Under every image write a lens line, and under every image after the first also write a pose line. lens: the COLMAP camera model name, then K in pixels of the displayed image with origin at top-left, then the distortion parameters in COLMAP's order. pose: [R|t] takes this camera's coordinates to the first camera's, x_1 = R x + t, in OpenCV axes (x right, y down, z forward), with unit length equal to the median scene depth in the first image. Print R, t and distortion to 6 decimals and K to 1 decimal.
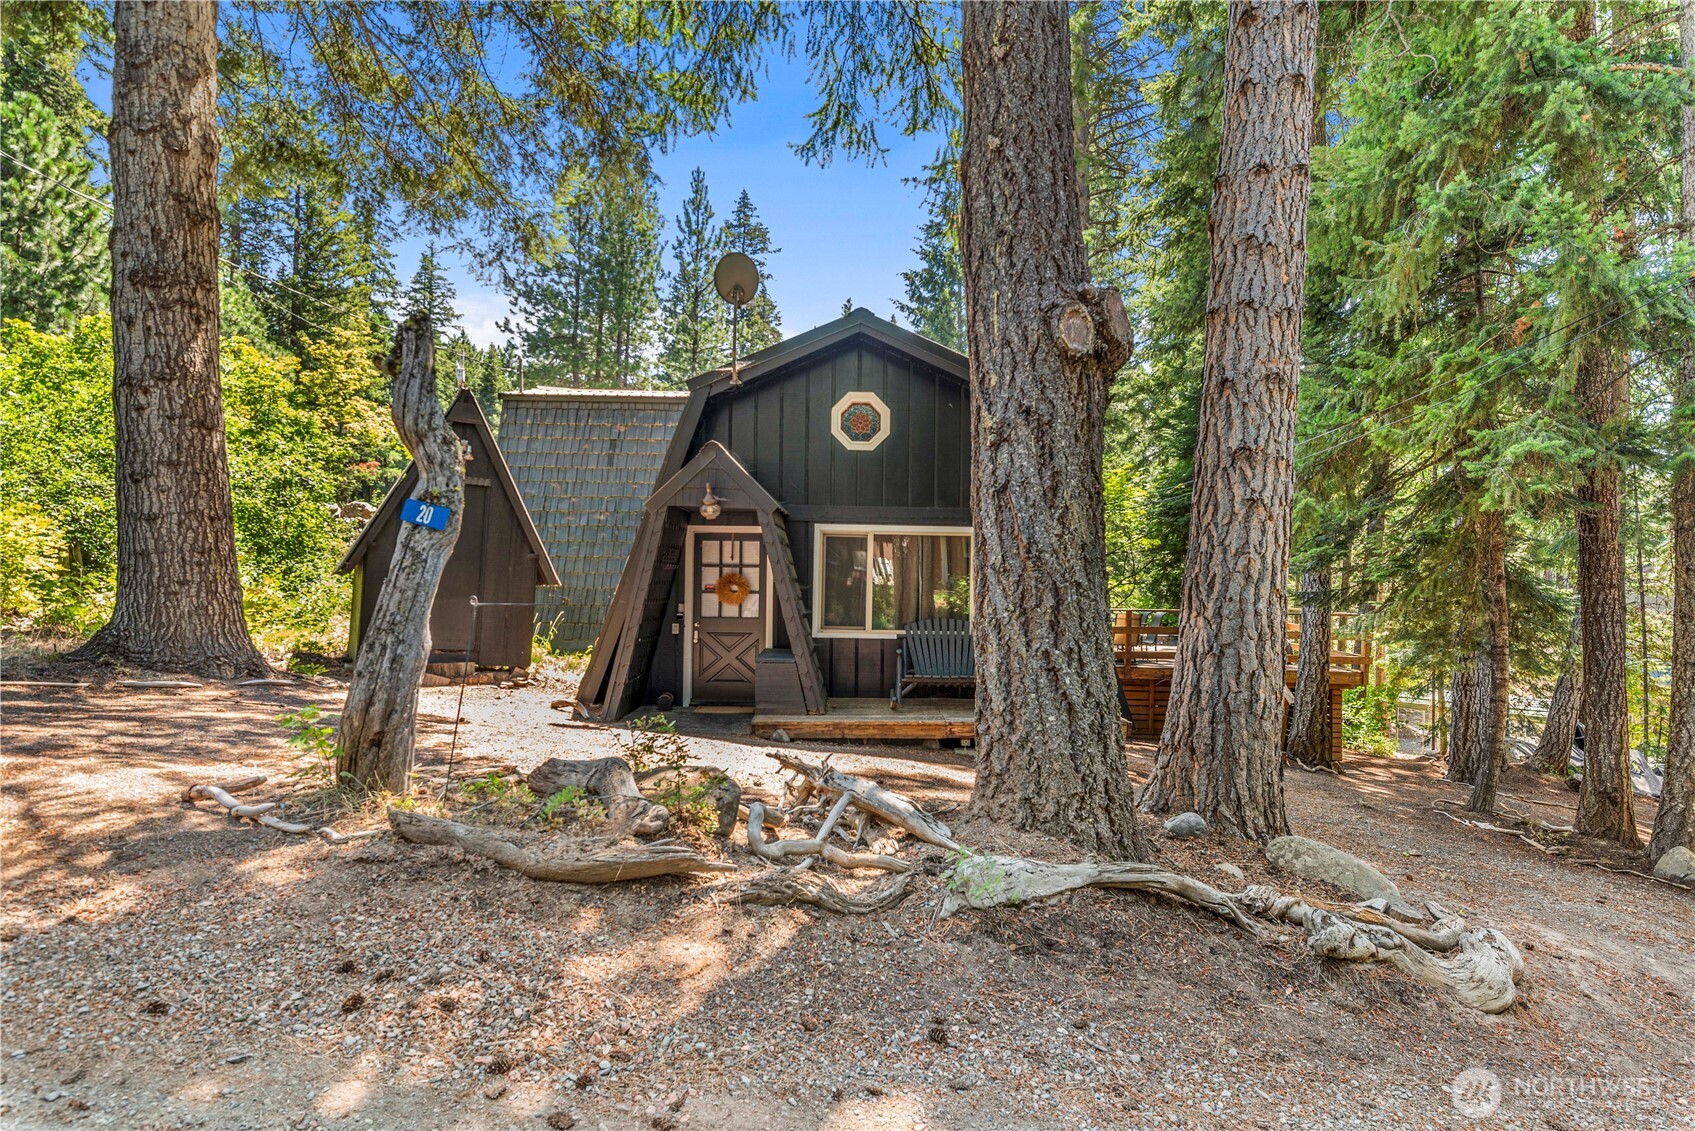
lens RADIAL K [[894.9, 0, 847.3], [0, 894.9, 571.1], [0, 0, 1]] dist [0.001315, 0.000133]
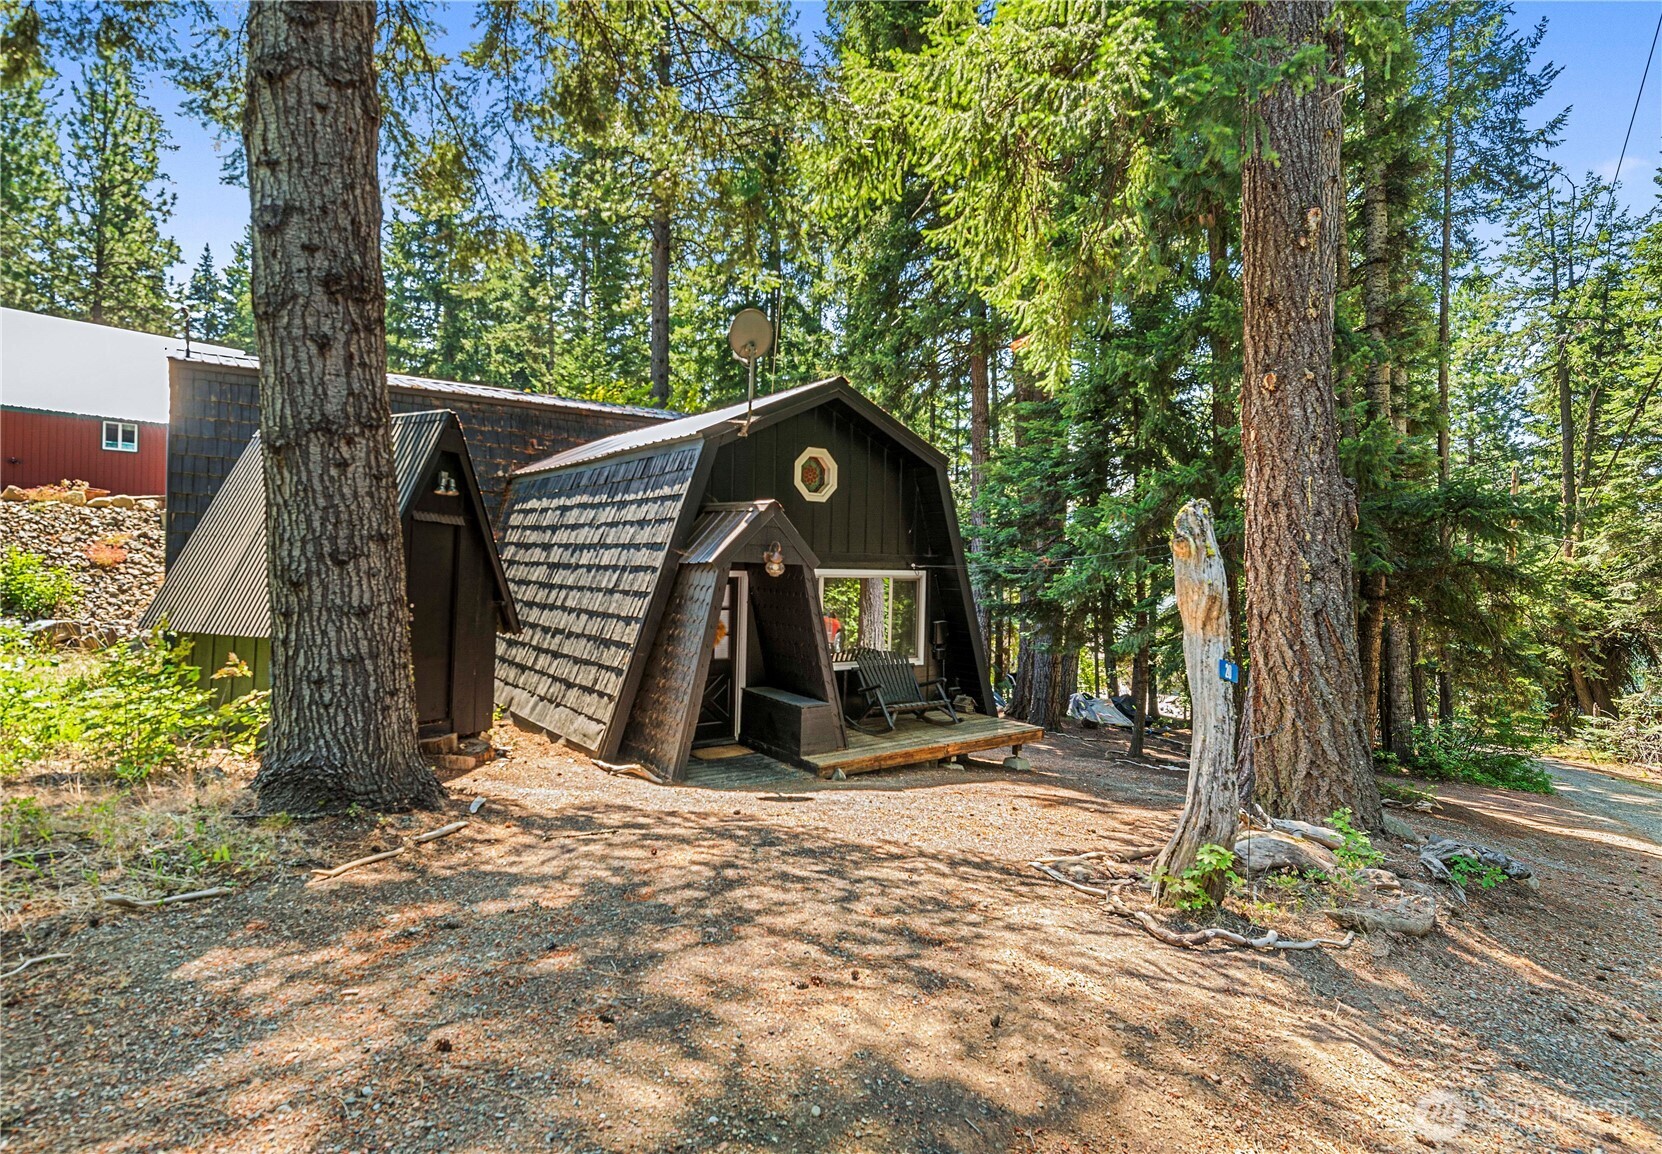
lens RADIAL K [[858.5, 0, 833.1], [0, 858.5, 567.8], [0, 0, 1]] dist [-0.004815, -0.000425]
pose [[0.821360, 0.001188, 0.570409, -0.854711], [-0.018346, 0.999535, 0.024336, -0.119779], [-0.570115, -0.030453, 0.821000, 0.183882]]
